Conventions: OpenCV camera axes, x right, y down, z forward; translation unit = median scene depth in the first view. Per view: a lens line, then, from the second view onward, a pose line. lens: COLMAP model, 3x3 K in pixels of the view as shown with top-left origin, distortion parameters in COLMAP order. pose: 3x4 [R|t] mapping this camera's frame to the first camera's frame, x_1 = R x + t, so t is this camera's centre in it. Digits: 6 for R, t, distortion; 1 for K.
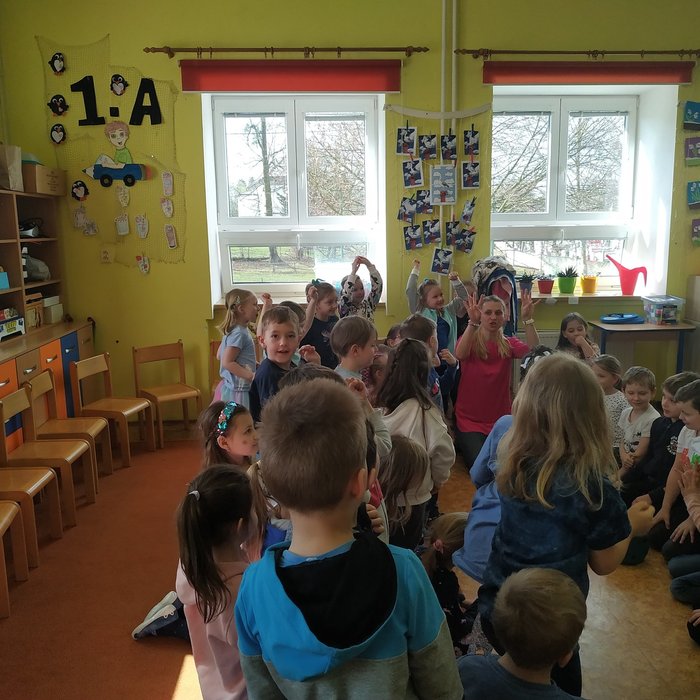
lens RADIAL K [[688.0, 0, 350.0], [0, 688.0, 350.0], [0, 0, 1]] dist [0.004897, -0.009671]
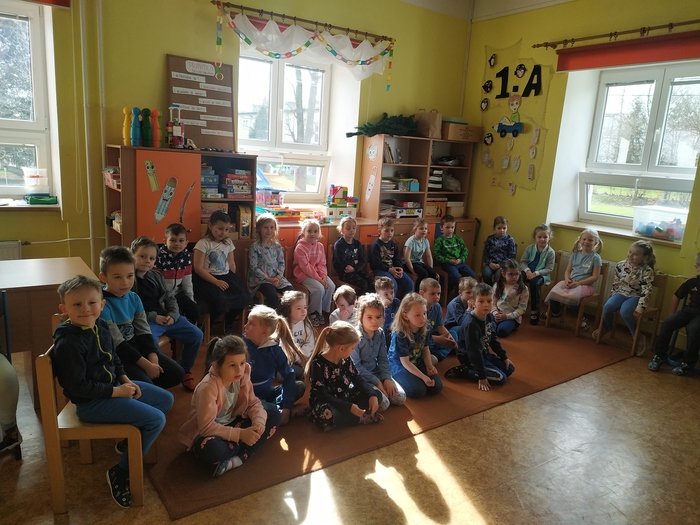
lens RADIAL K [[491.5, 0, 350.0], [0, 491.5, 262.5], [0, 0, 1]] dist [-0.004916, -0.000911]
pose [[0.565104, 0.221191, -0.794816, 0.408847], [-0.210022, 0.970220, 0.120682, -0.022741], [0.797840, 0.098731, 0.594730, 0.087033]]
